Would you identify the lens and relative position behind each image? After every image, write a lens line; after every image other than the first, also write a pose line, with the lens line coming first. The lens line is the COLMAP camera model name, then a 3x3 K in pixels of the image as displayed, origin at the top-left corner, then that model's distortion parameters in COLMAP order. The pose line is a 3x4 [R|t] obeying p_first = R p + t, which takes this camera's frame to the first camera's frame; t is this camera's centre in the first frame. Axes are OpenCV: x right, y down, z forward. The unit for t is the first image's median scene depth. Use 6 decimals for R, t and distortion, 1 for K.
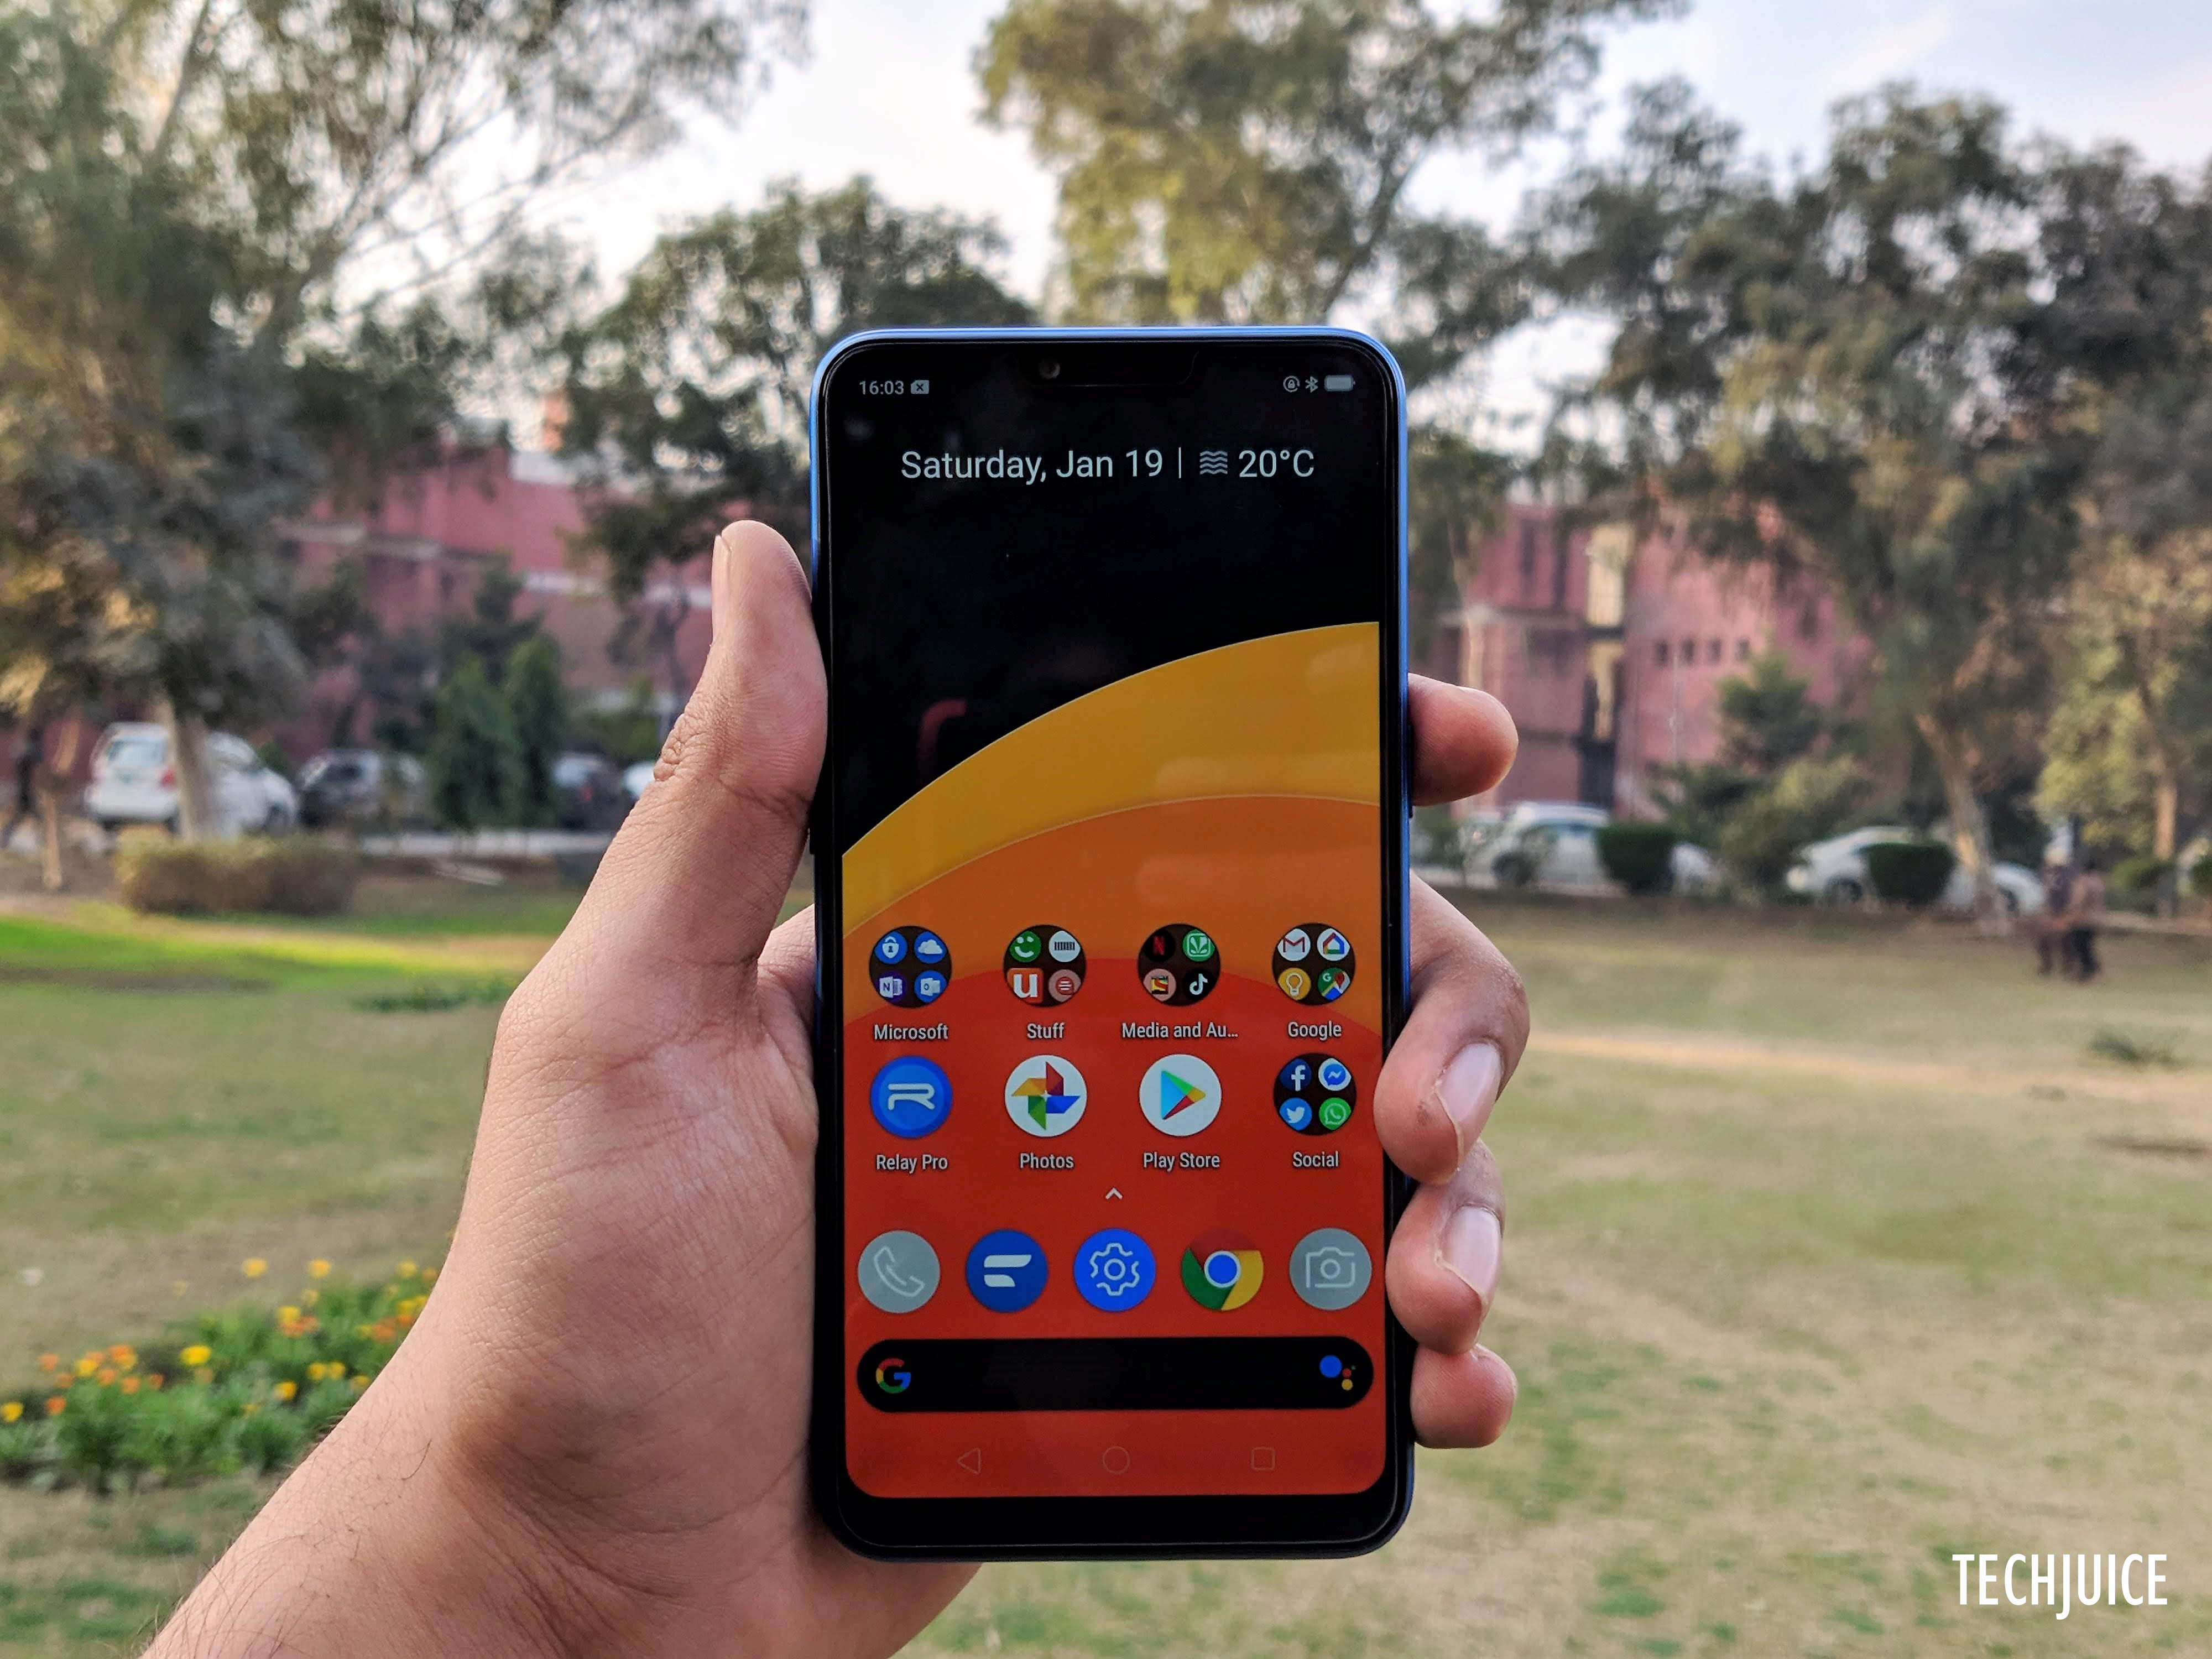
lens RADIAL K [[1797.7, 0, 1106.0], [0, 1797.7, 829.5], [0, 0, 1]] dist [0.005520, -0.002407]
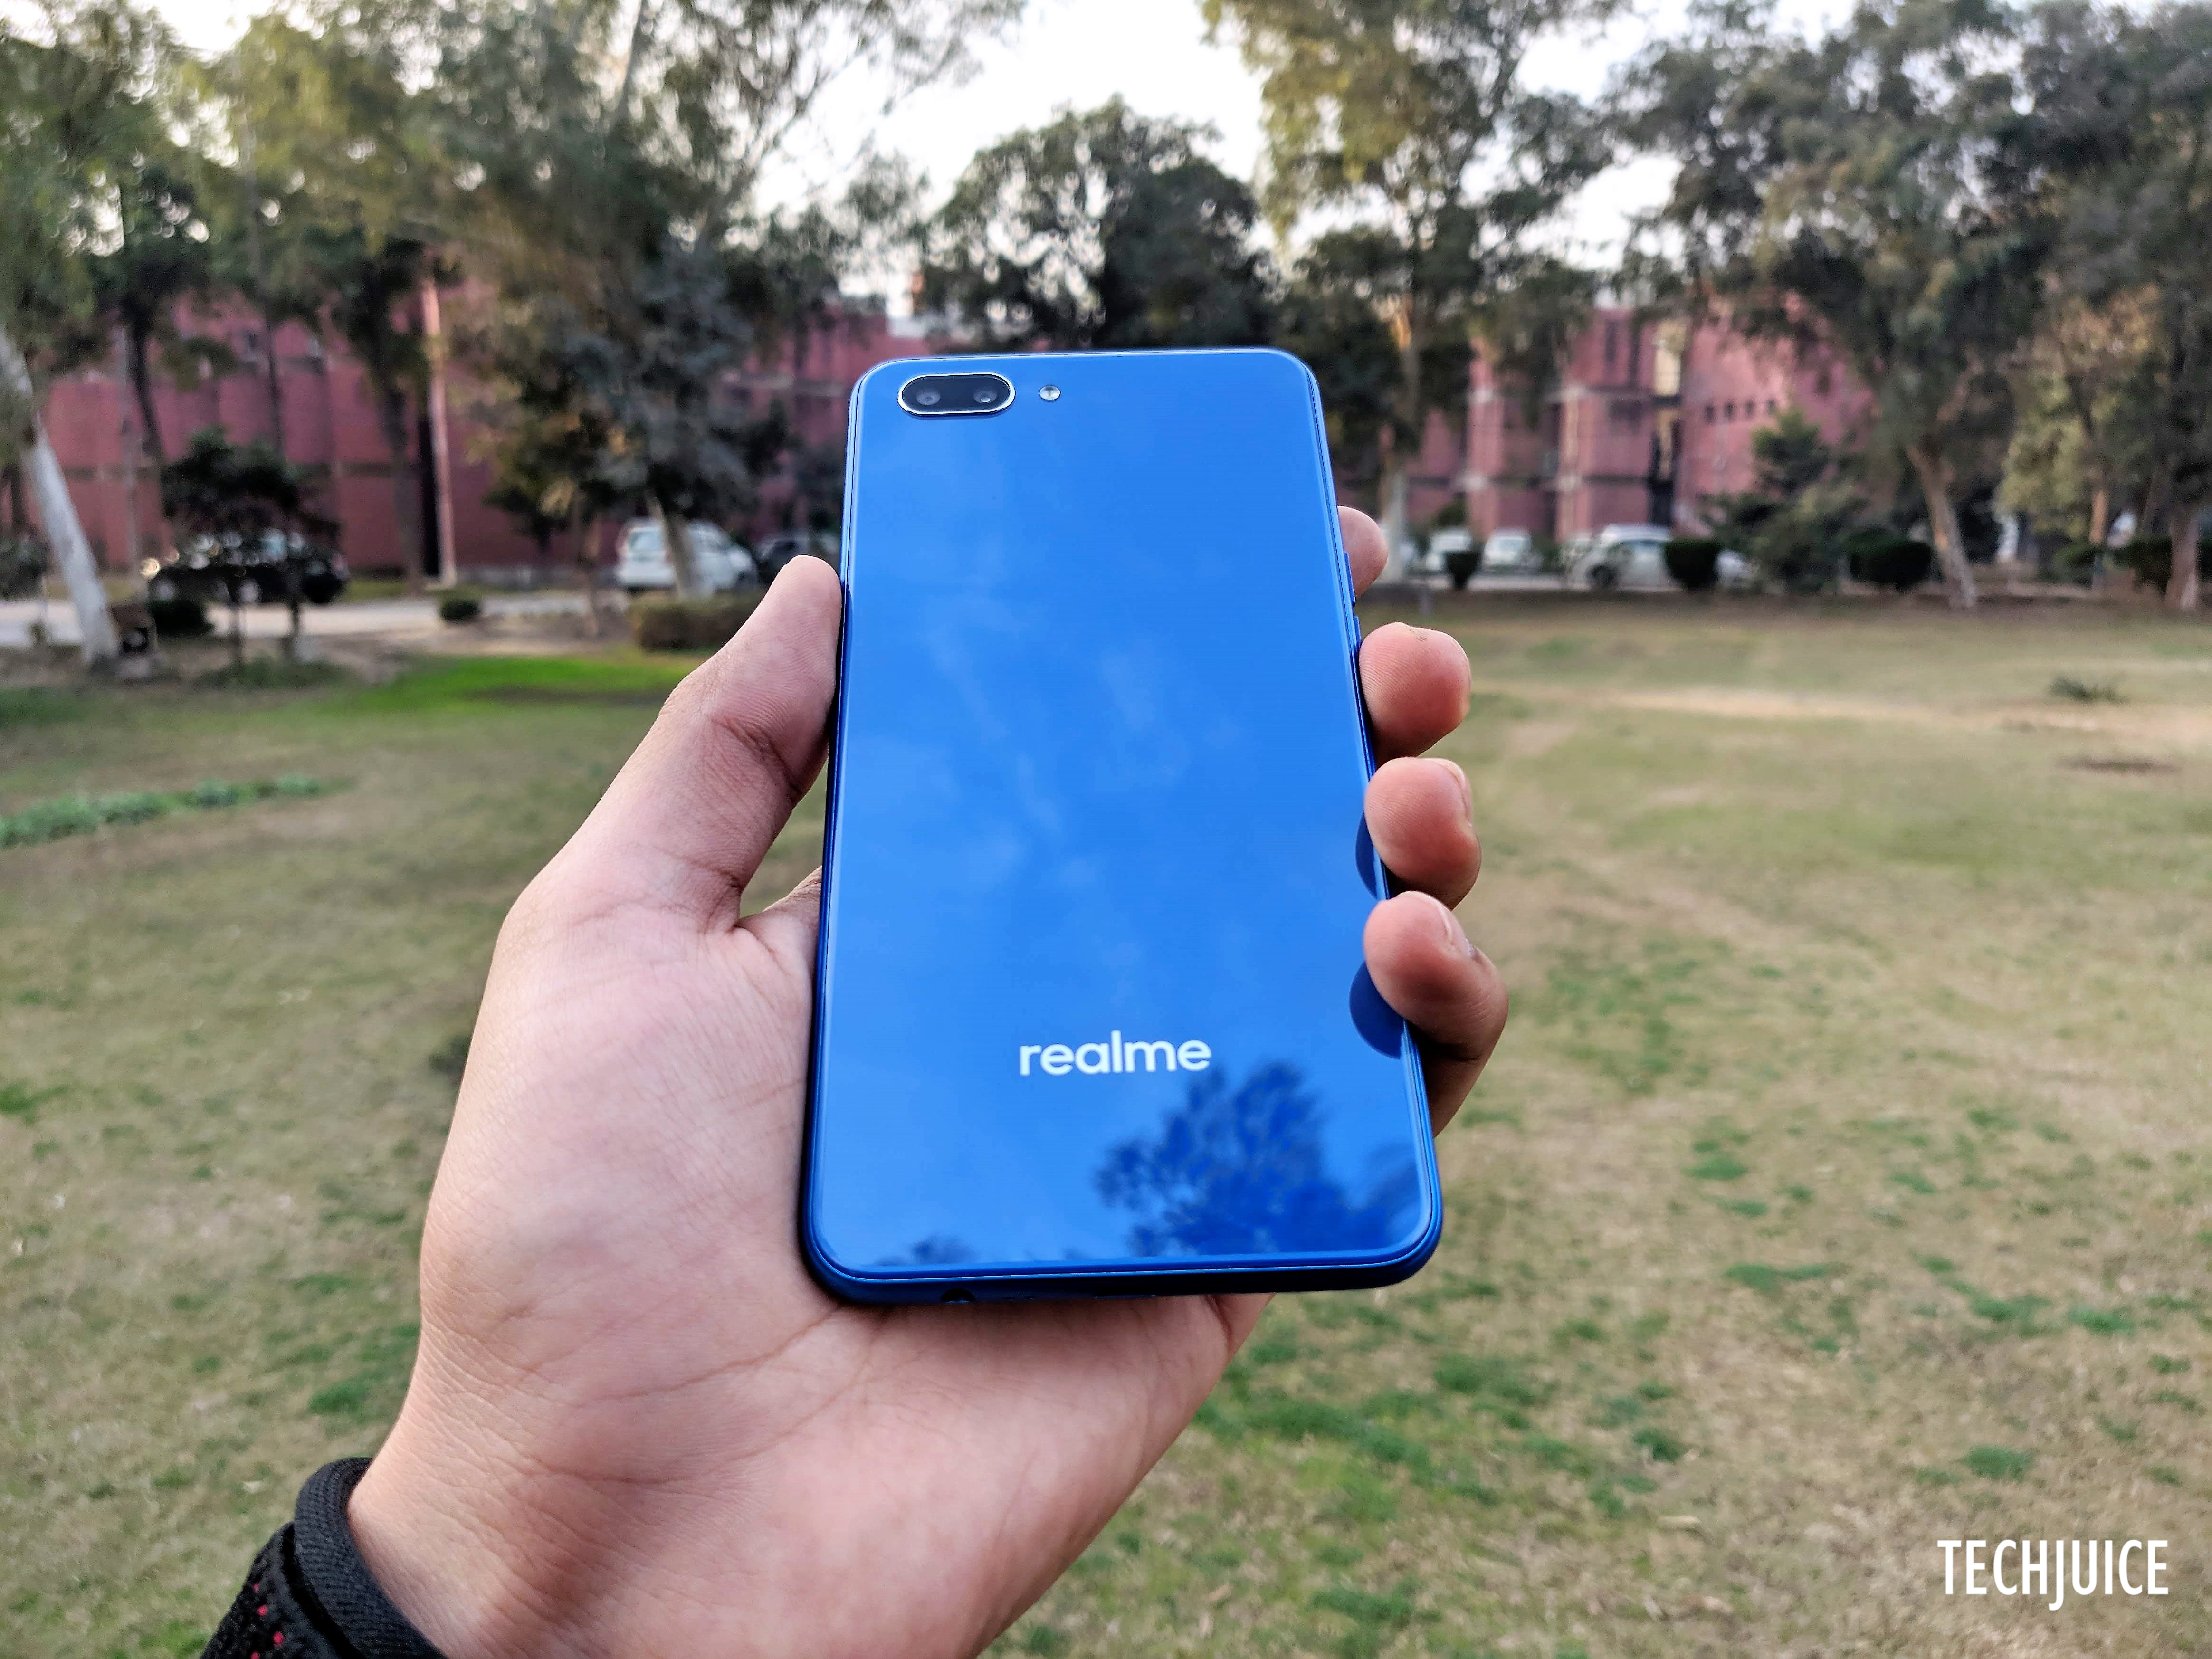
lens RADIAL K [[1779.4, 0, 1075.5], [0, 1779.4, 835.6], [0, 0, 1]] dist [-0.009082, 0.073907]
pose [[0.994937, -0.033821, -0.094634, -0.056224], [0.047701, 0.987764, 0.148485, -0.003500], [0.088454, -0.152248, 0.984376, -0.428246]]
